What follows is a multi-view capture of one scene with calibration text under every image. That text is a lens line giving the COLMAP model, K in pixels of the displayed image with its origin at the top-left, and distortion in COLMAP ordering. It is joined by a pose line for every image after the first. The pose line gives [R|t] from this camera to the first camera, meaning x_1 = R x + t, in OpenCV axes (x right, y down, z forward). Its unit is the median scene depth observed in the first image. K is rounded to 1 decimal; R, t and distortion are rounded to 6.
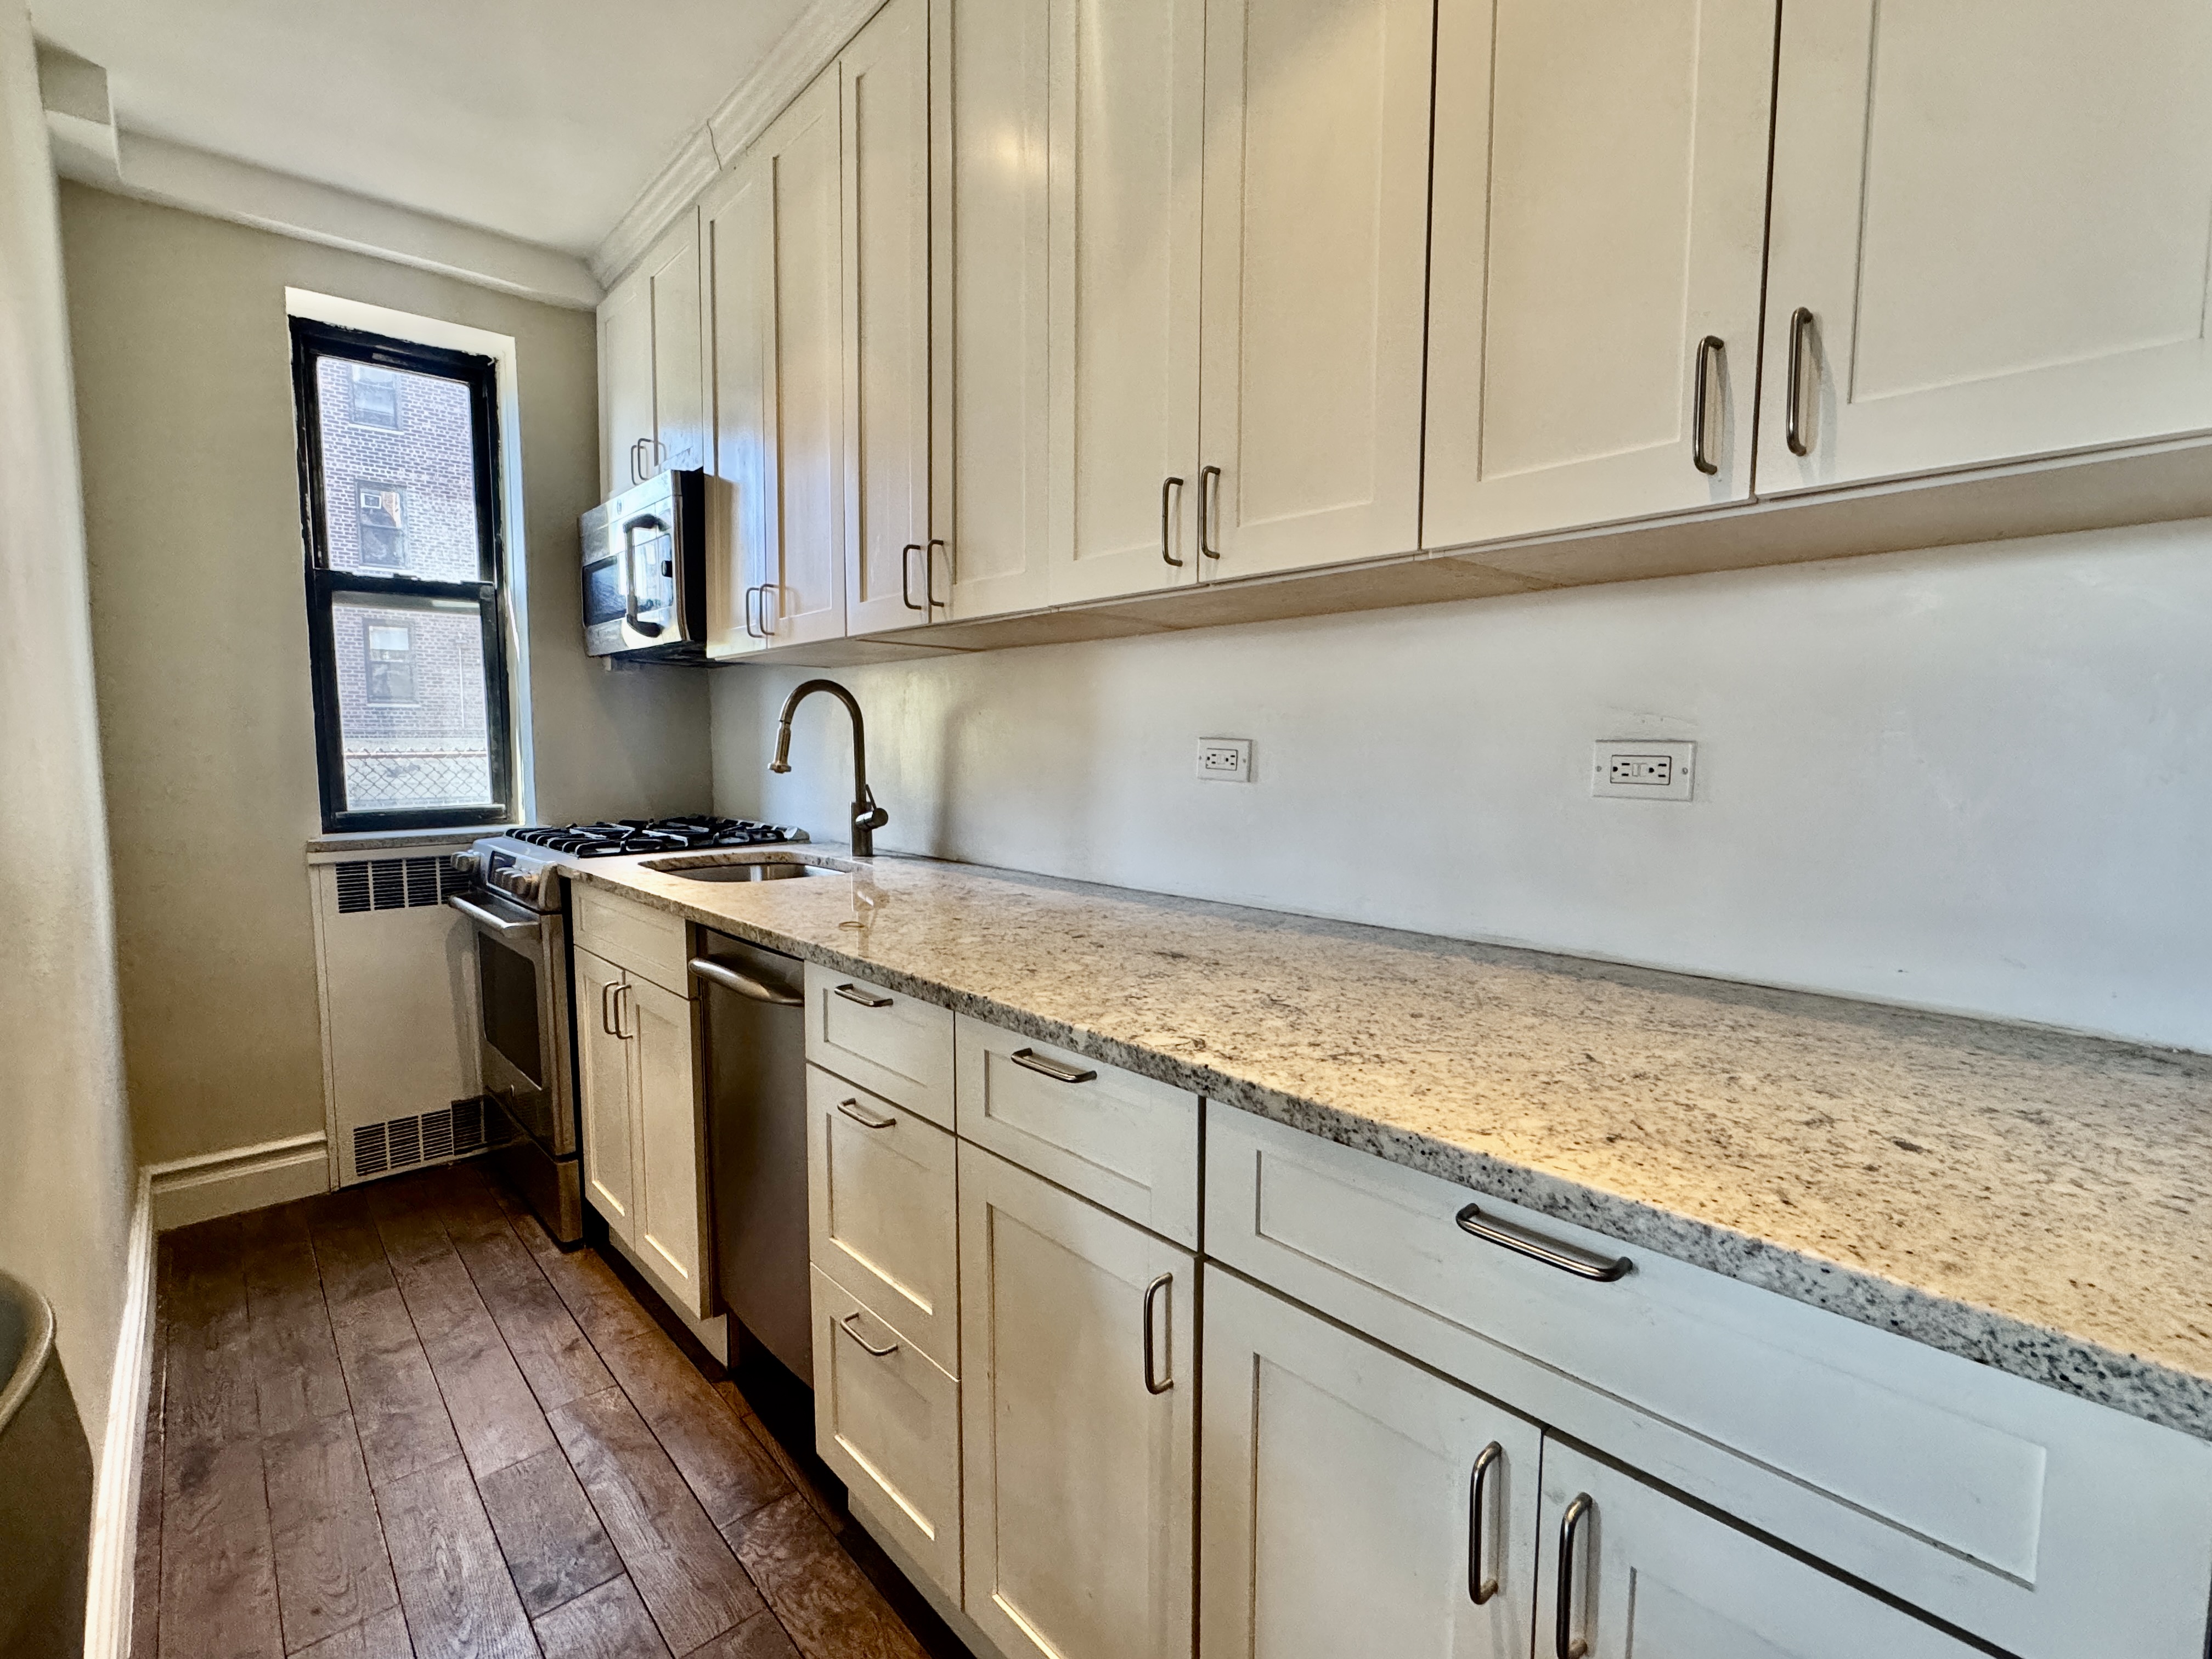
lens RADIAL K [[1031.1, 0, 1103.8], [0, 1031.1, 831.1], [0, 0, 1]] dist [-0.000138, 0.000626]
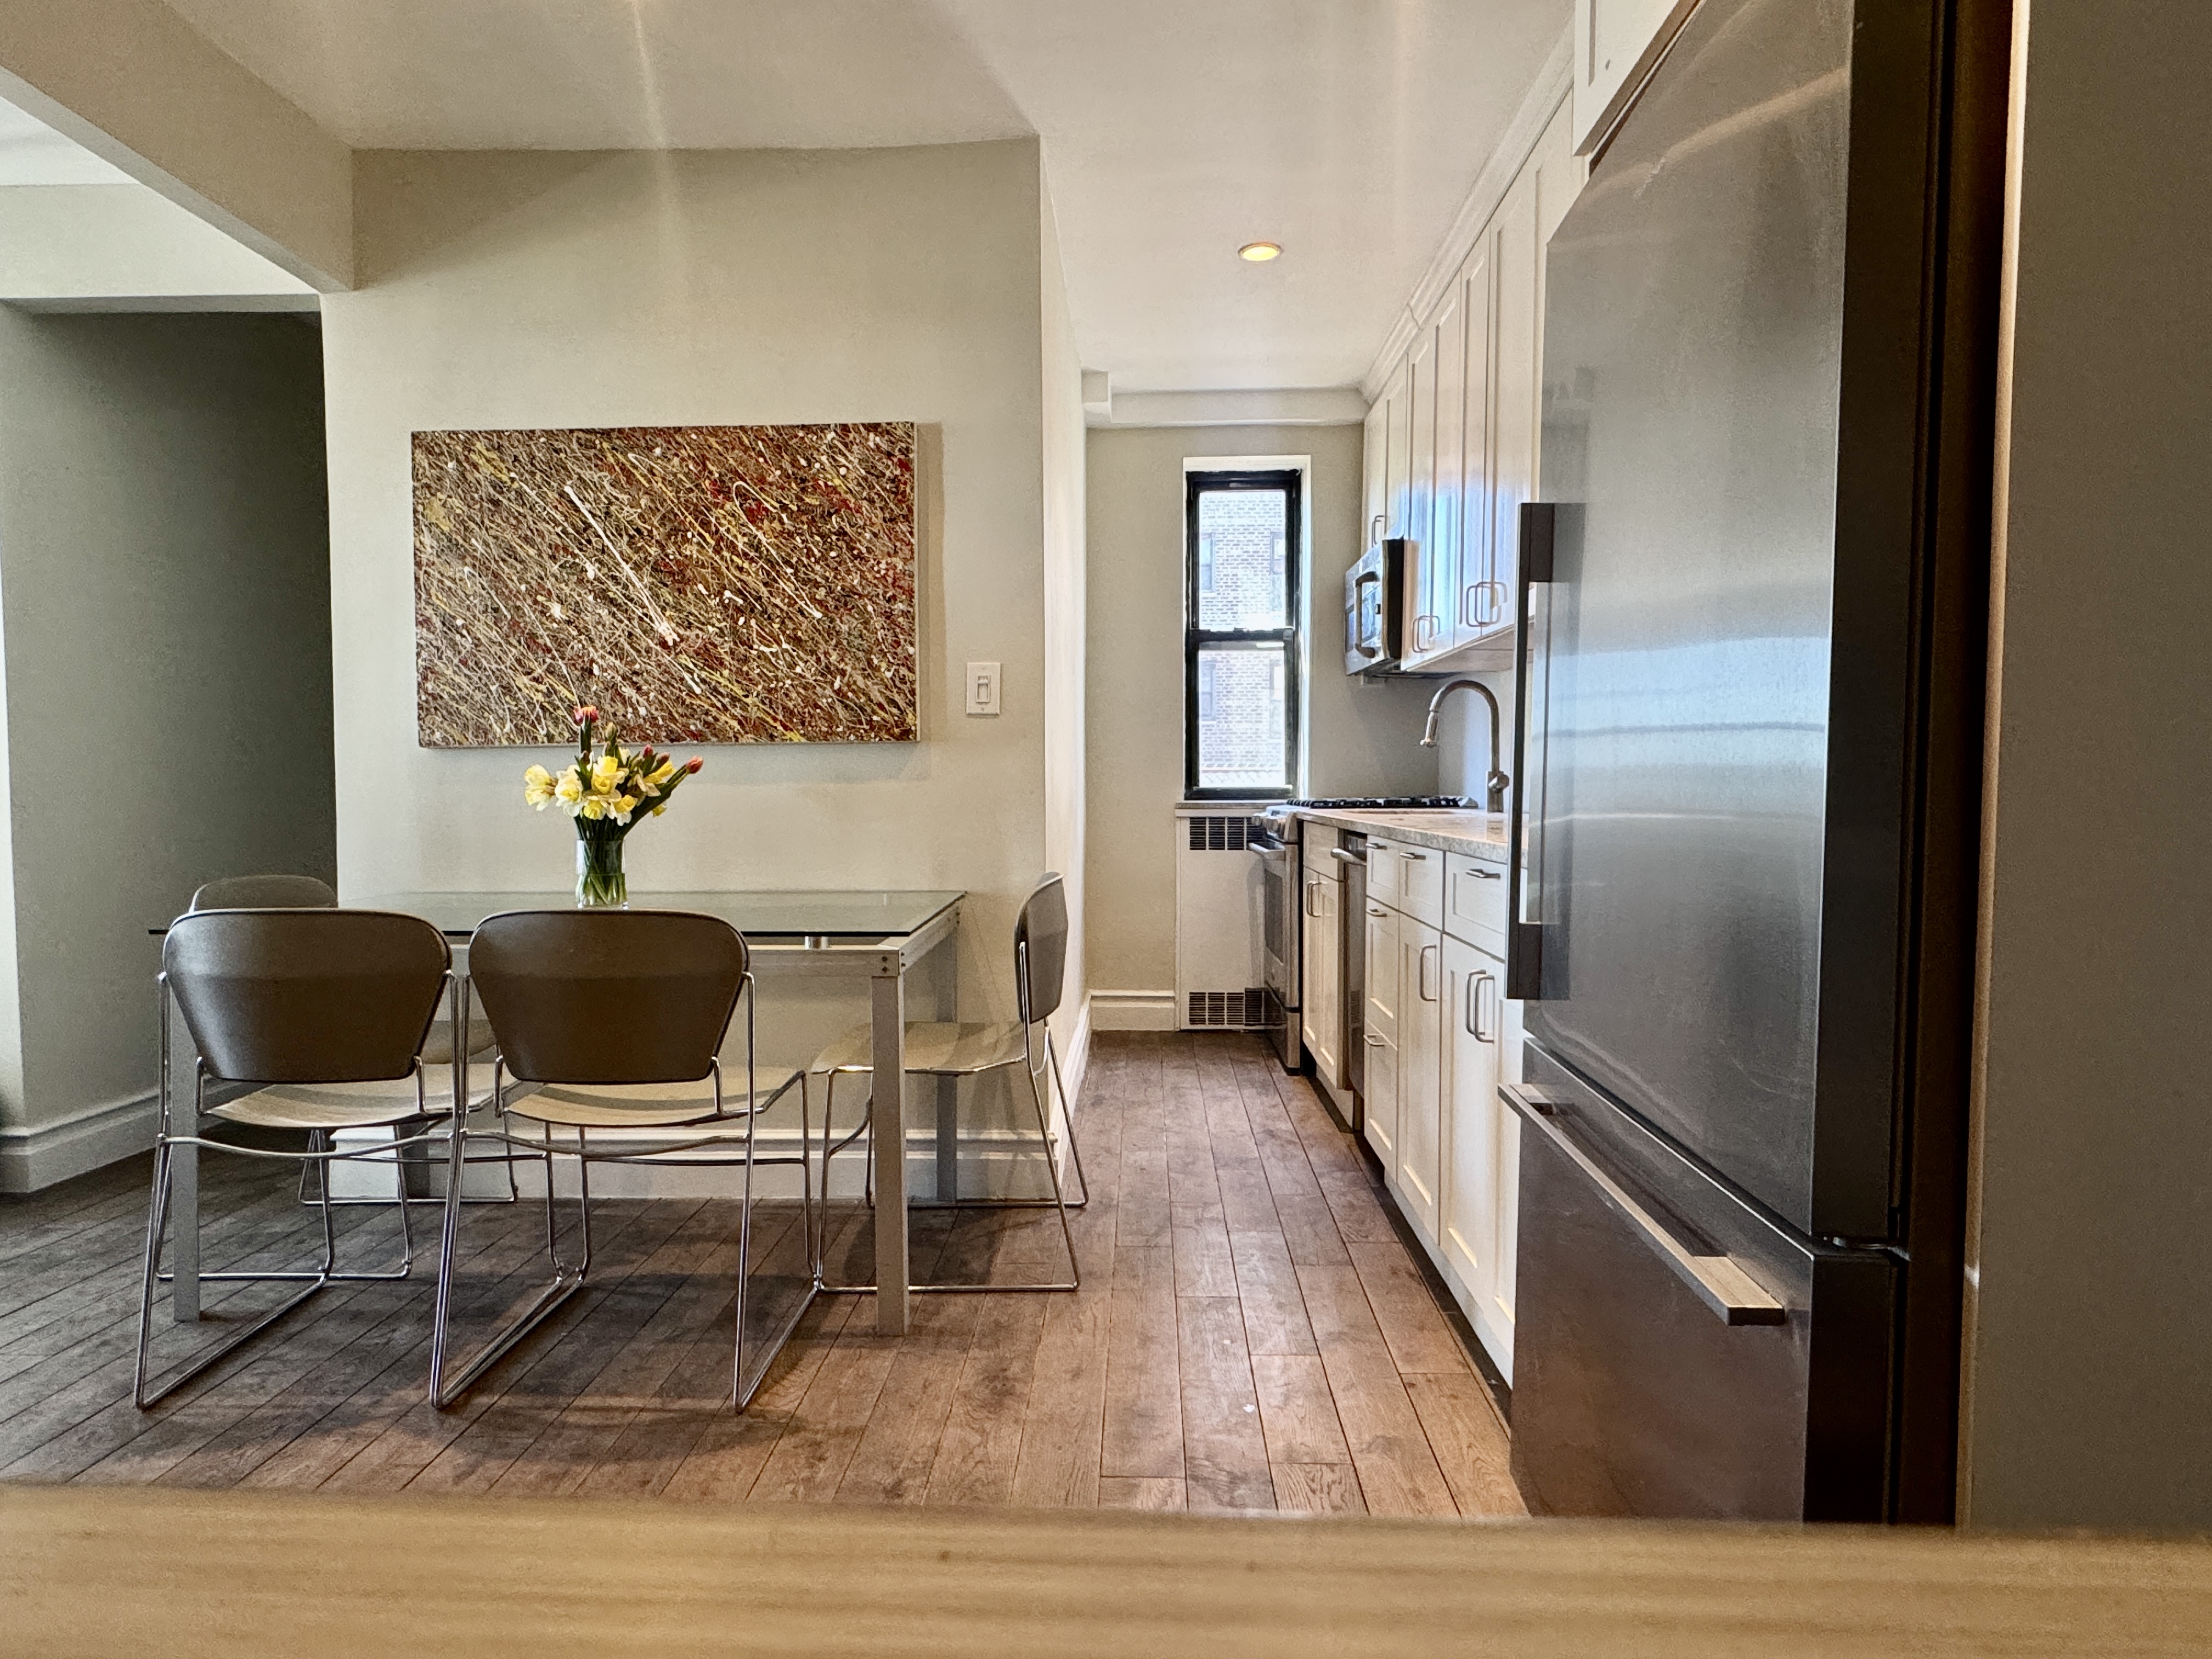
lens RADIAL K [[1248.8, 0, 1100.3], [0, 1248.8, 832.6], [0, 0, 1]] dist [-0.001495, -0.001588]
pose [[0.724861, 0.025846, -0.688411, 0.437200], [-0.057568, 0.998073, -0.023144, 0.101809], [0.686486, 0.056407, 0.724952, -0.437327]]
